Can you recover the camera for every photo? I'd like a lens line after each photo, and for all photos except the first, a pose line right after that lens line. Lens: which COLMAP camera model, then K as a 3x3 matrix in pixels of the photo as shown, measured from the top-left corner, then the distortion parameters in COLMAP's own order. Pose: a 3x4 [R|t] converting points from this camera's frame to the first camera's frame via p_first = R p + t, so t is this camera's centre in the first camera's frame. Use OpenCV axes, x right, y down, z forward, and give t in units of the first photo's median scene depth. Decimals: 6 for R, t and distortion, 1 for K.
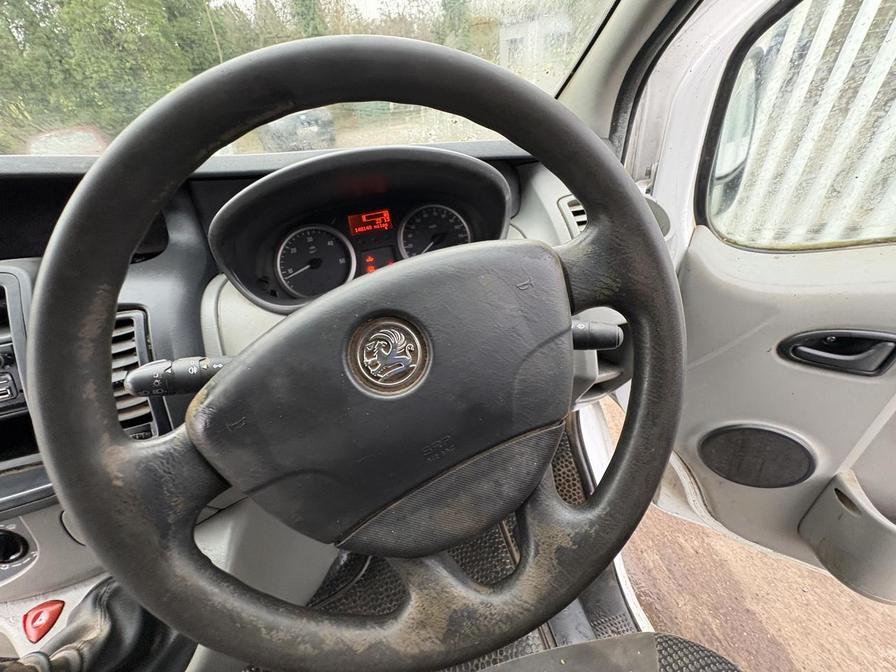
lens RADIAL K [[355.6, 0, 447.0], [0, 355.6, 338.5], [0, 0, 1]] dist [-0.000920, -0.000358]
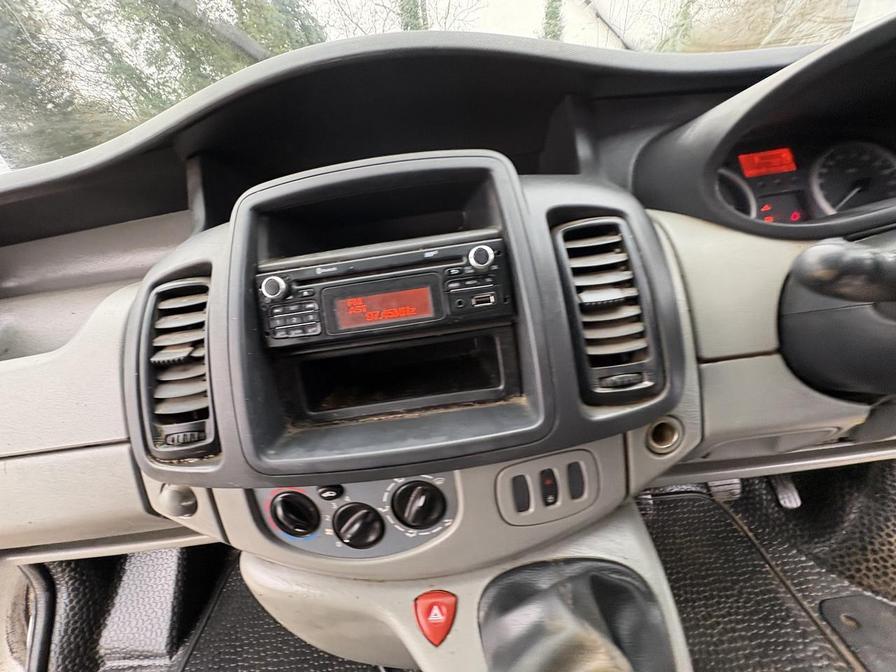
lens RADIAL K [[355.6, 0, 445.1], [0, 355.6, 338.4], [0, 0, 1]] dist [-0.000920, -0.000358]
pose [[0.978455, 0.075612, -0.192117, -0.995151], [-0.094272, 0.991478, -0.089909, 0.265639], [0.183681, 0.106083, 0.977245, 0.191176]]
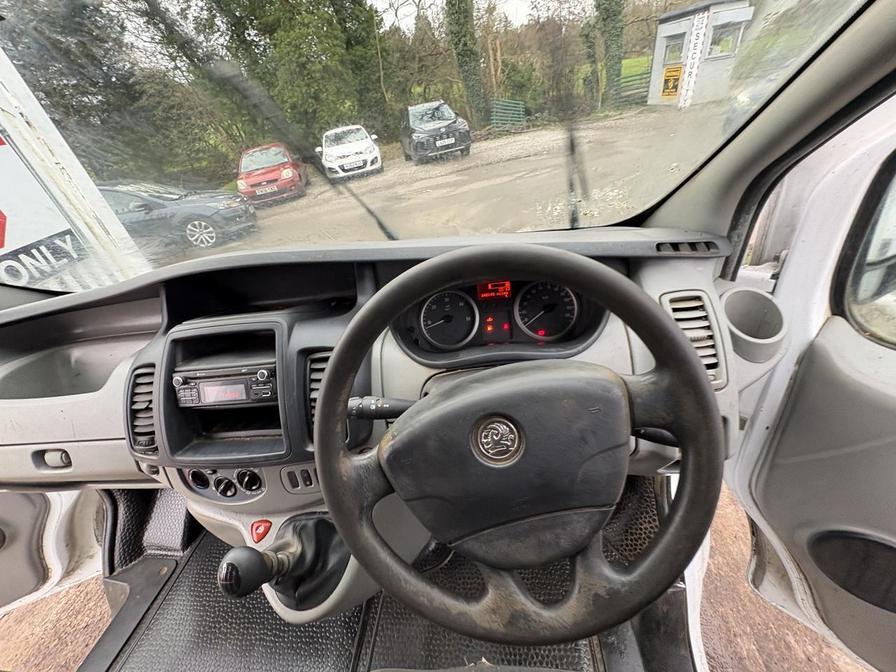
lens RADIAL K [[355.6, 0, 446.6], [0, 355.6, 337.5], [0, 0, 1]] dist [-0.000920, -0.000358]
pose [[0.948575, 0.136284, -0.285712, 0.008568], [-0.138162, 0.990315, 0.013674, -0.212487], [0.284809, 0.026503, 0.958218, -0.328148]]
